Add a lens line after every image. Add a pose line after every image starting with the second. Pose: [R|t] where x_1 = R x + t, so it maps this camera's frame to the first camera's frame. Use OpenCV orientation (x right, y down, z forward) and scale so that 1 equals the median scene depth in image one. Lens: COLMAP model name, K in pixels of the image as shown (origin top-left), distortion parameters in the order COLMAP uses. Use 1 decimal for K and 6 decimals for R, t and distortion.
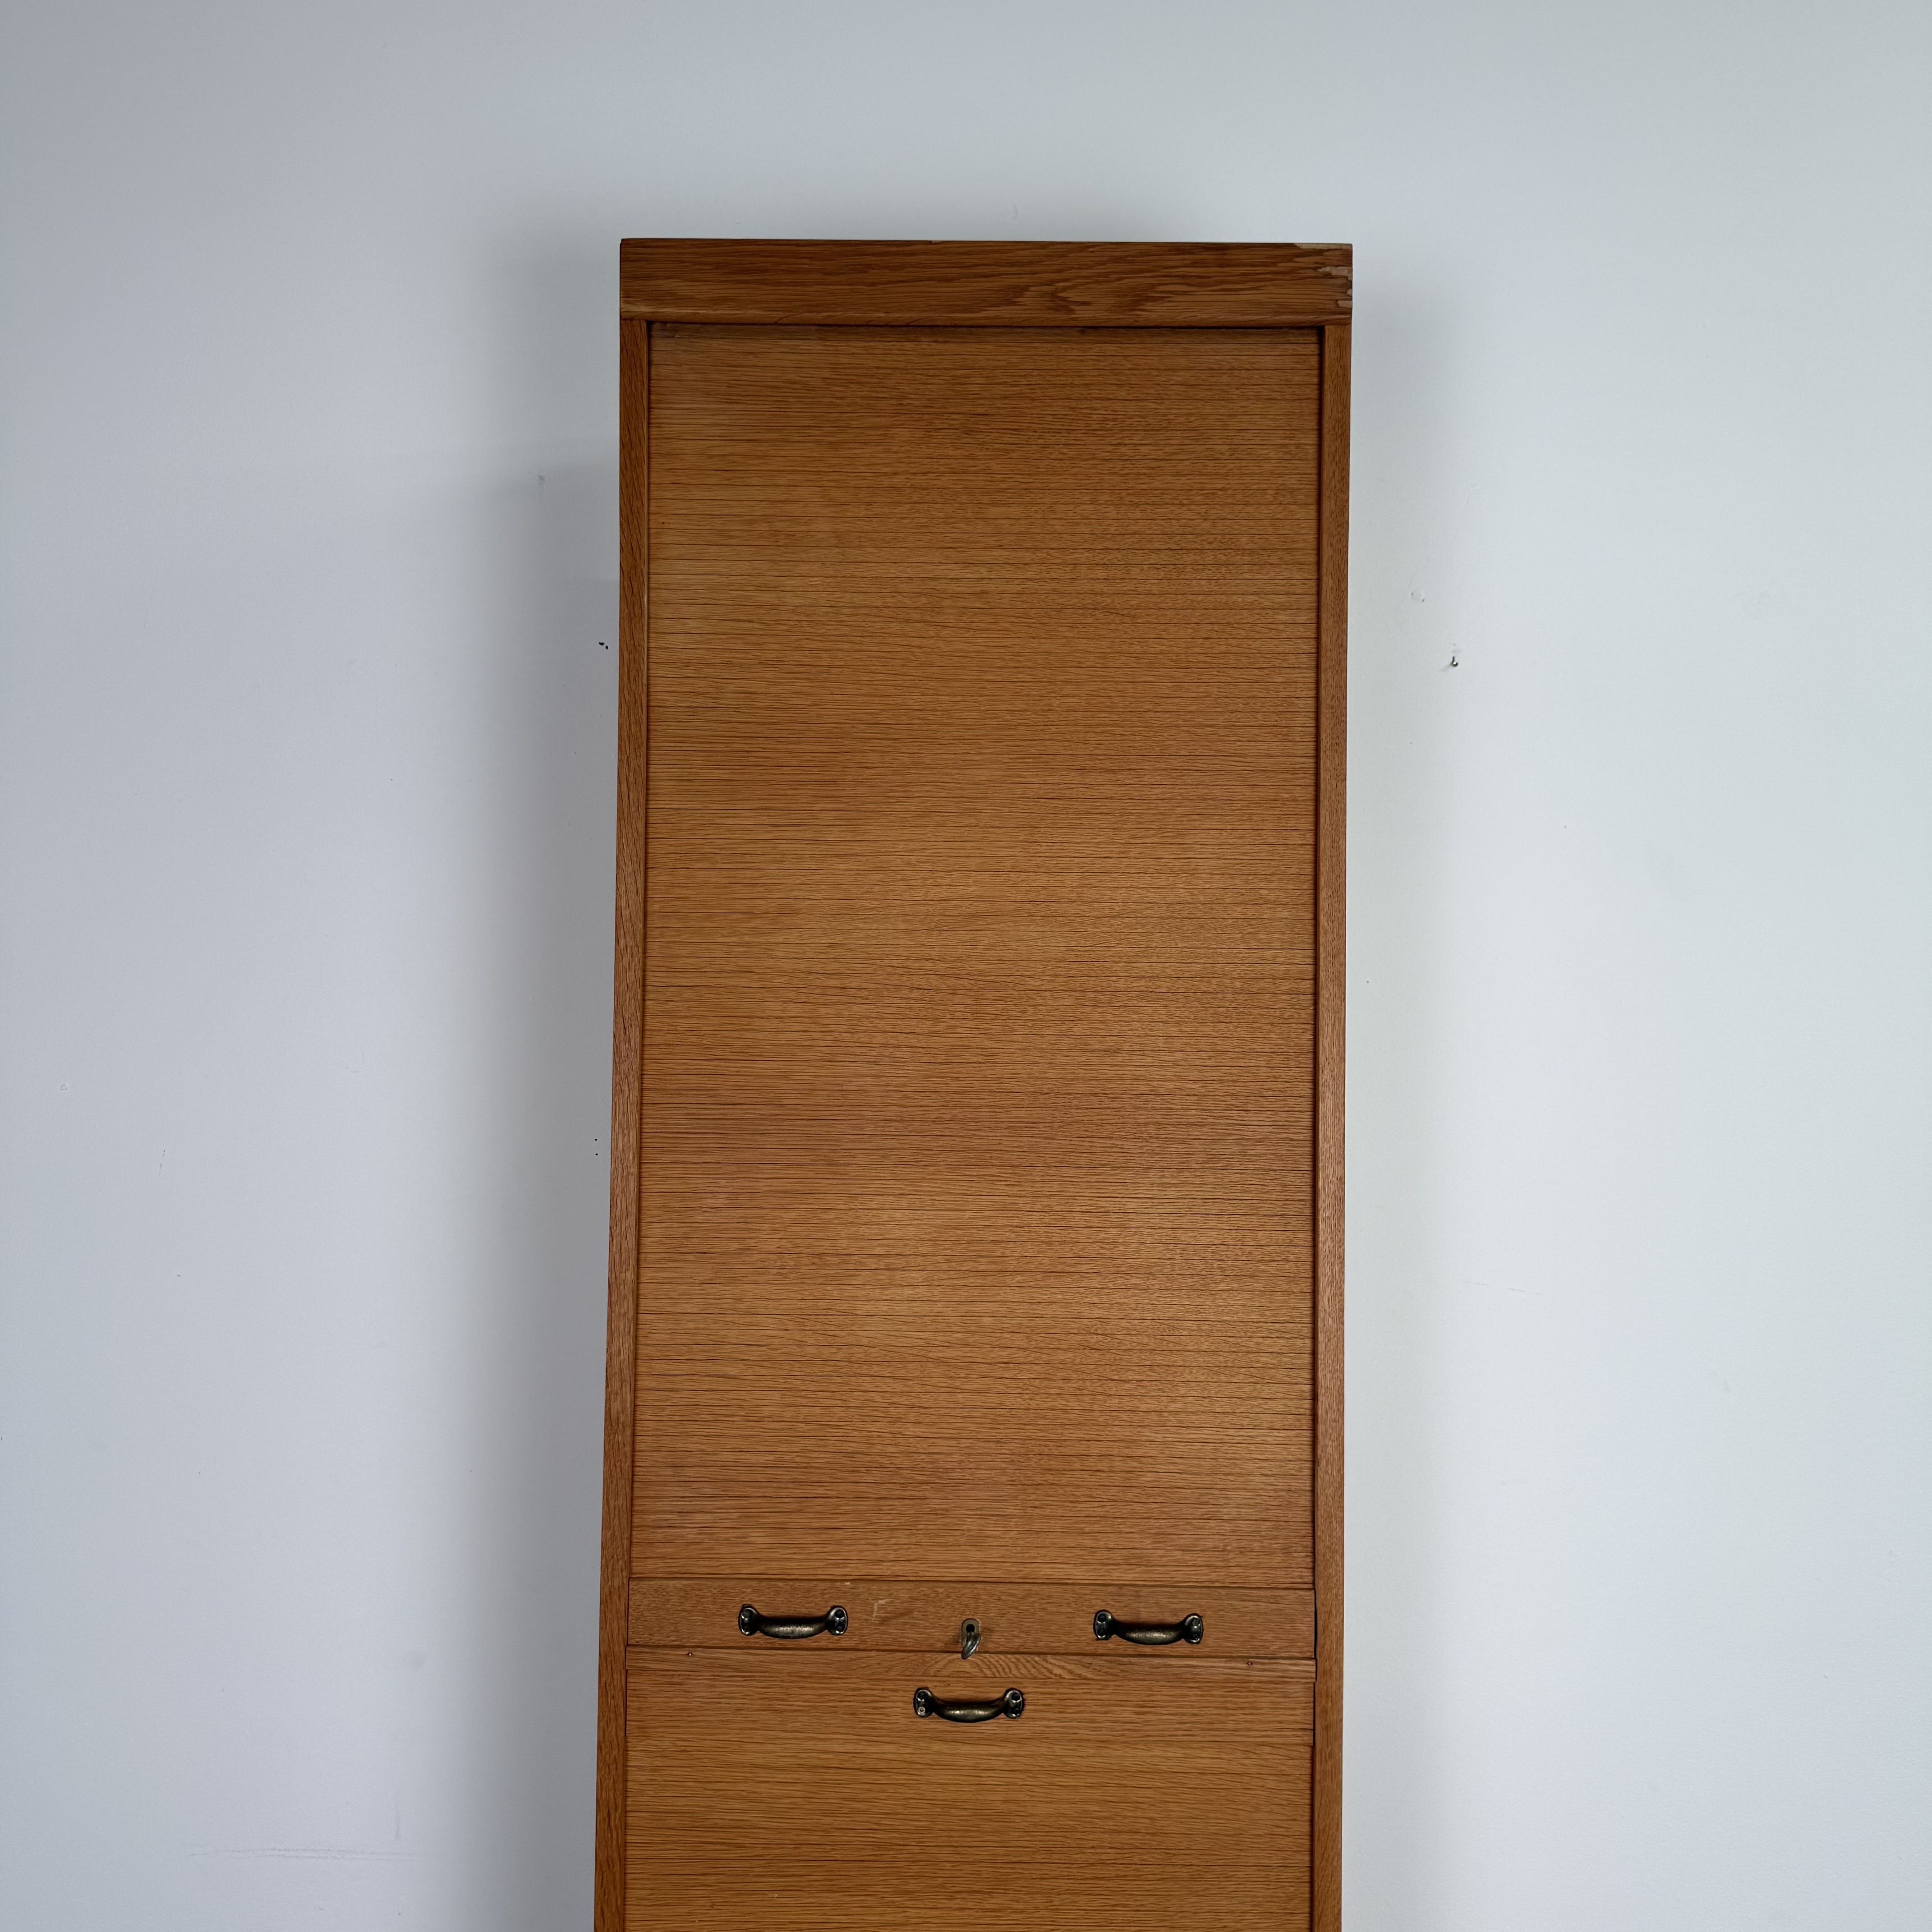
lens RADIAL K [[1796.0, 0, 962.6], [0, 1796.0, 972.7], [0, 0, 1]] dist [0.189294, -0.421943]
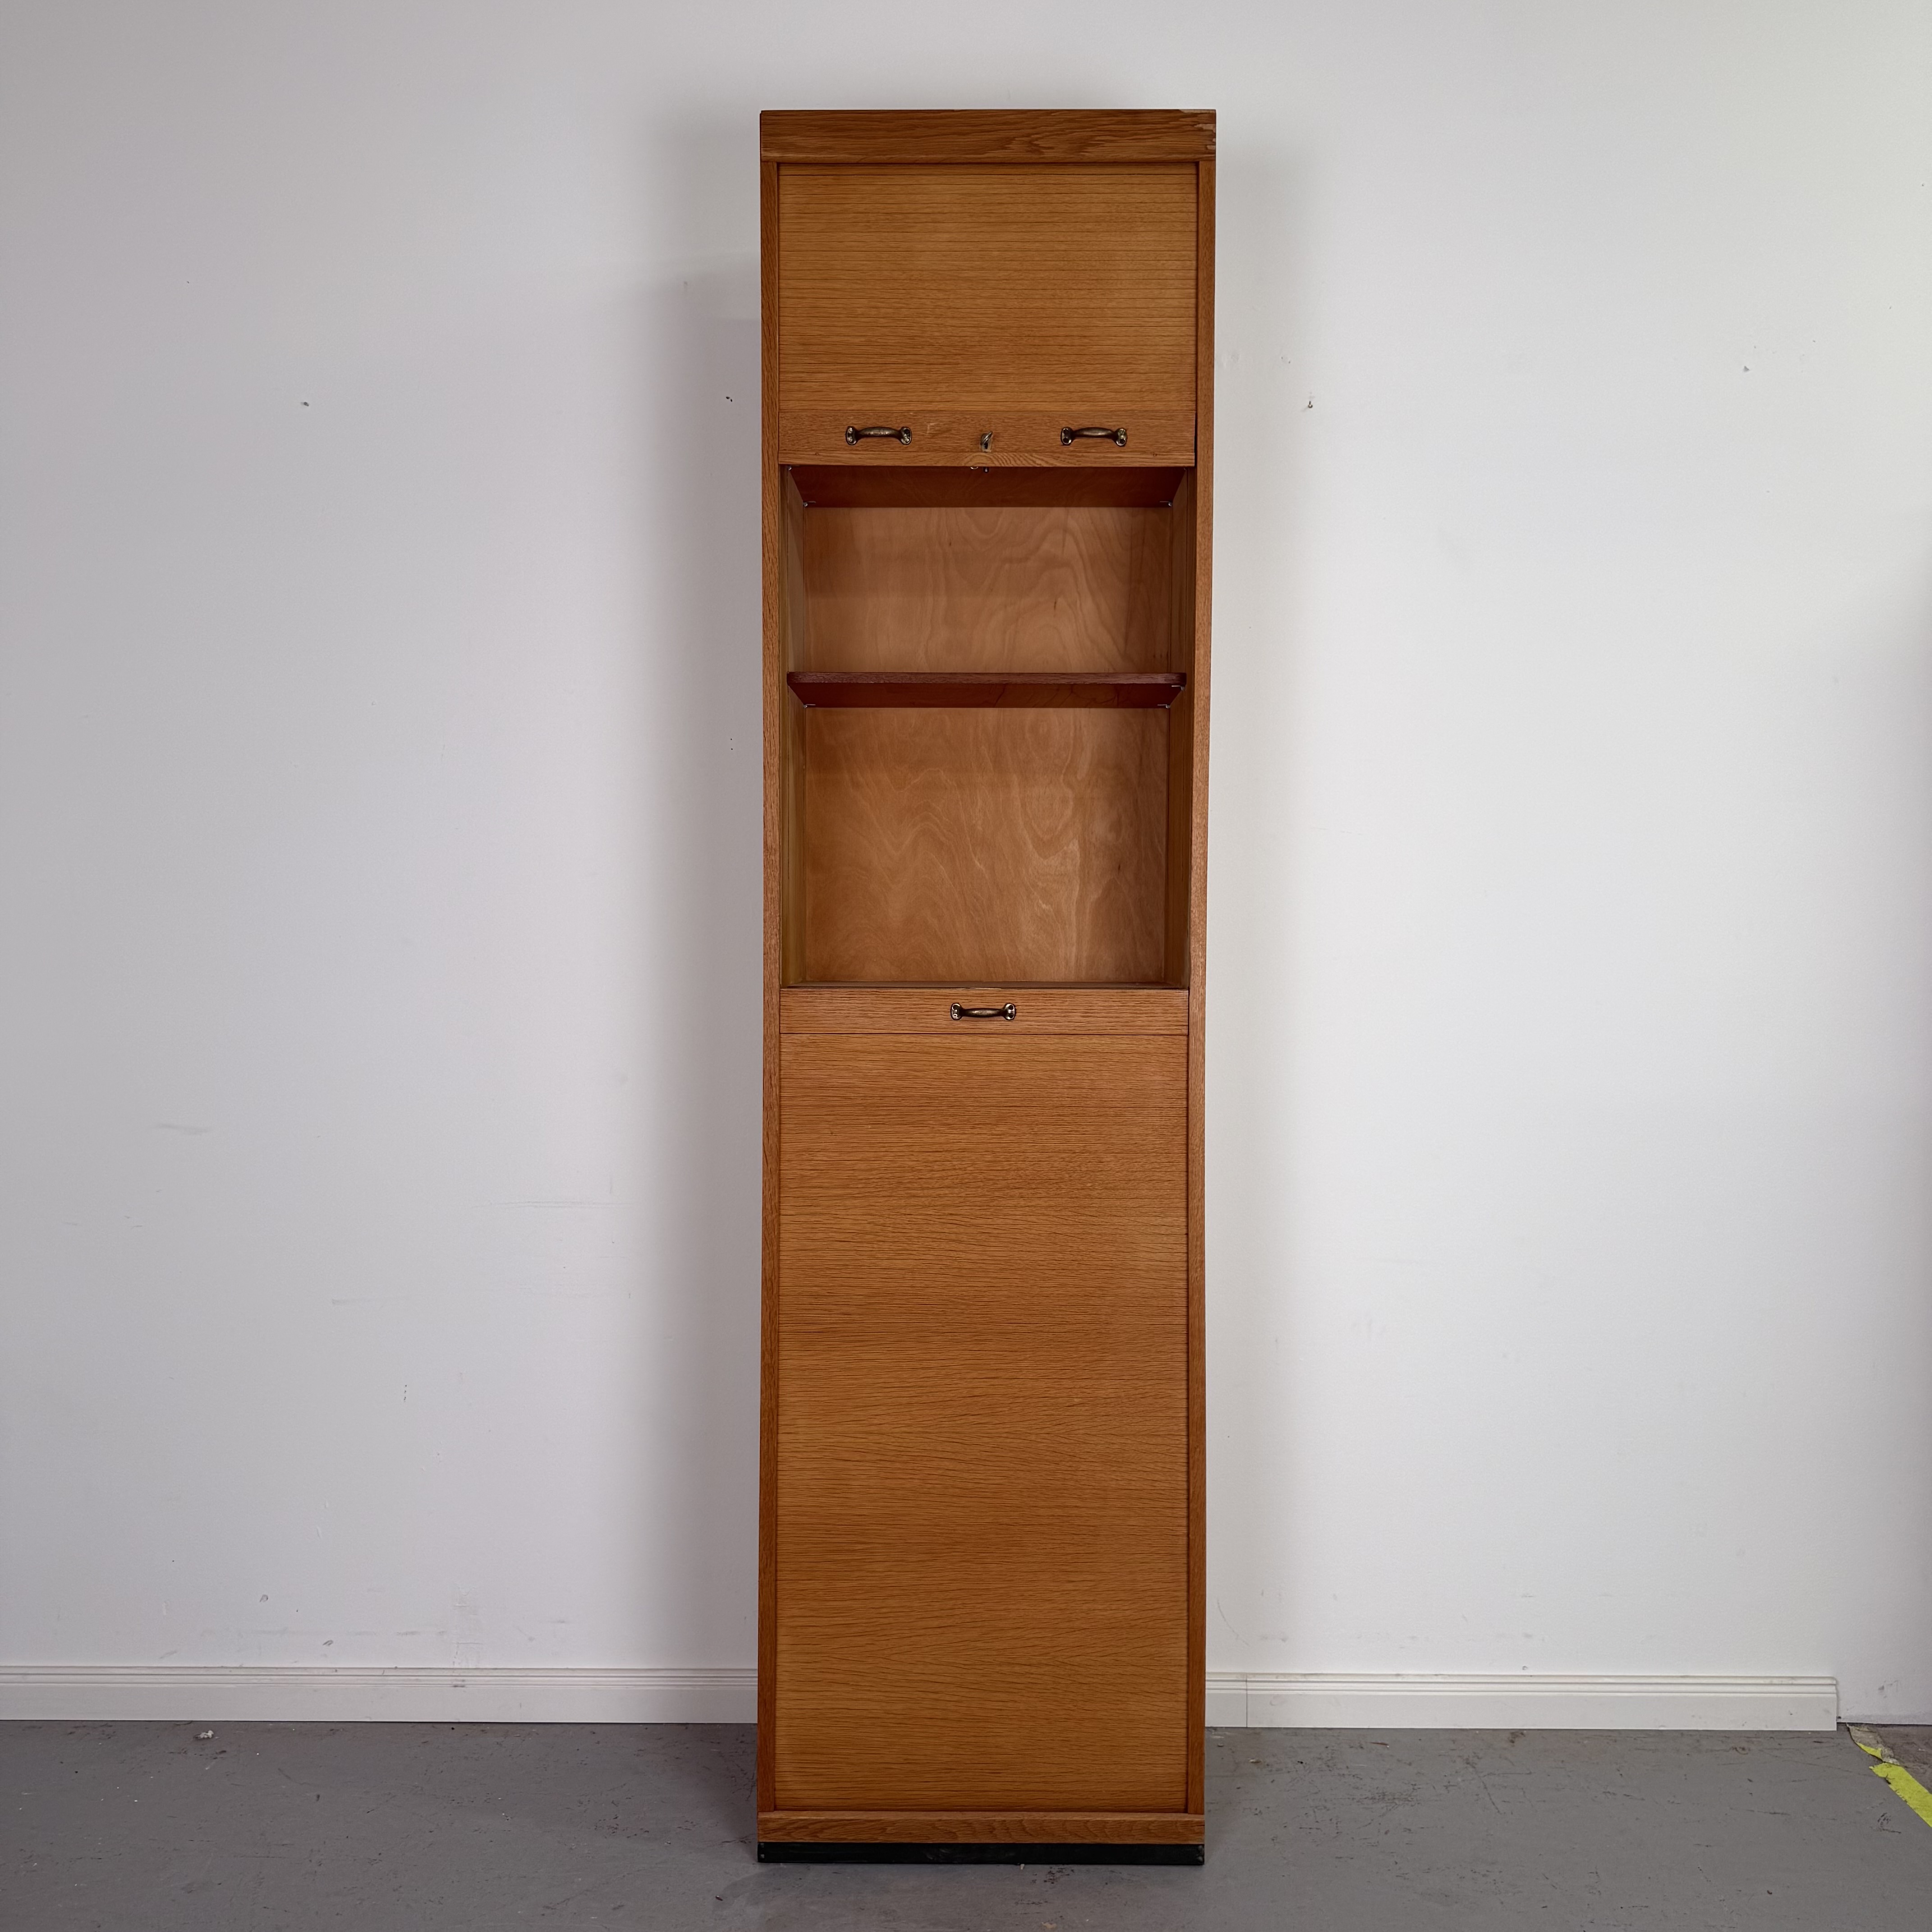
lens RADIAL K [[1803.6, 0, 967.2], [0, 1803.6, 969.7], [0, 0, 1]] dist [0.197137, -0.458503]
pose [[0.999952, -0.007001, -0.006835, 0.000302], [0.007312, 0.998890, 0.046533, 0.279027], [0.006502, -0.046580, 0.998893, -0.649471]]
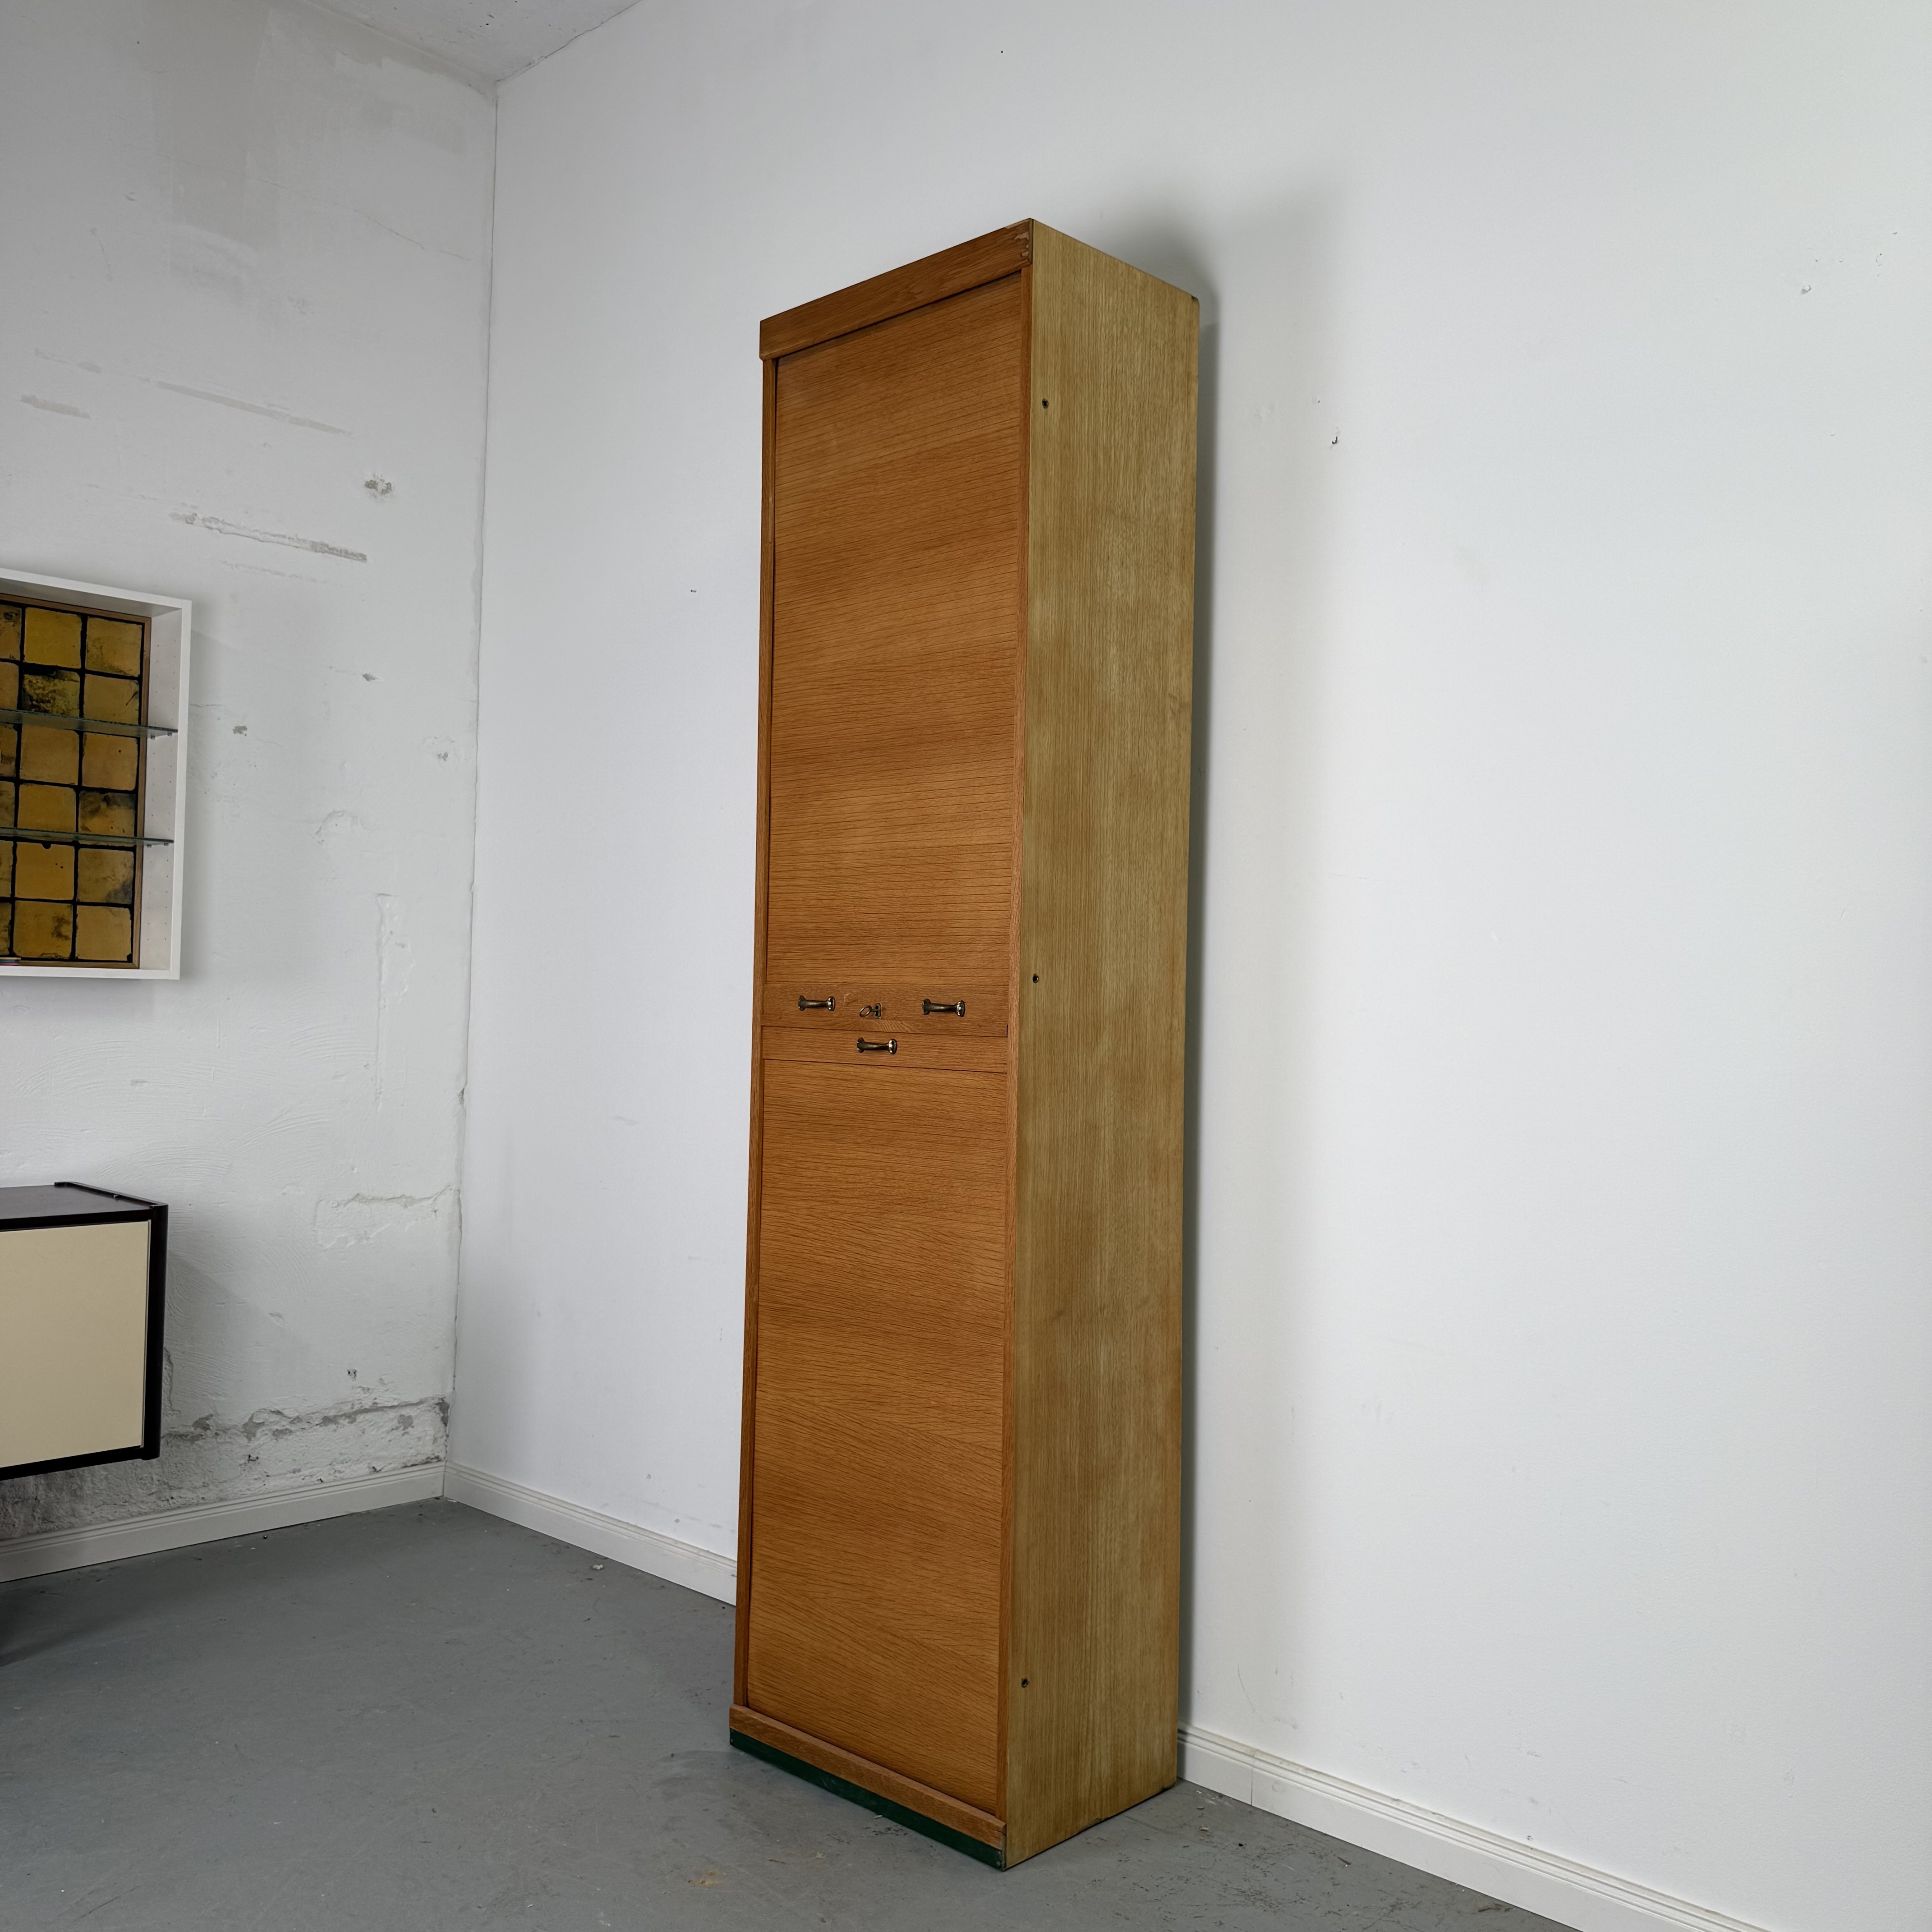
lens RADIAL K [[1801.7, 0, 966.0], [0, 1801.7, 966.0], [0, 0, 1]] dist [0.192086, -0.430056]
pose [[0.722384, -0.008623, -0.691439, 1.366823], [0.007168, 0.999962, -0.004981, 0.320583], [0.691455, -0.001359, 0.722418, -0.302581]]
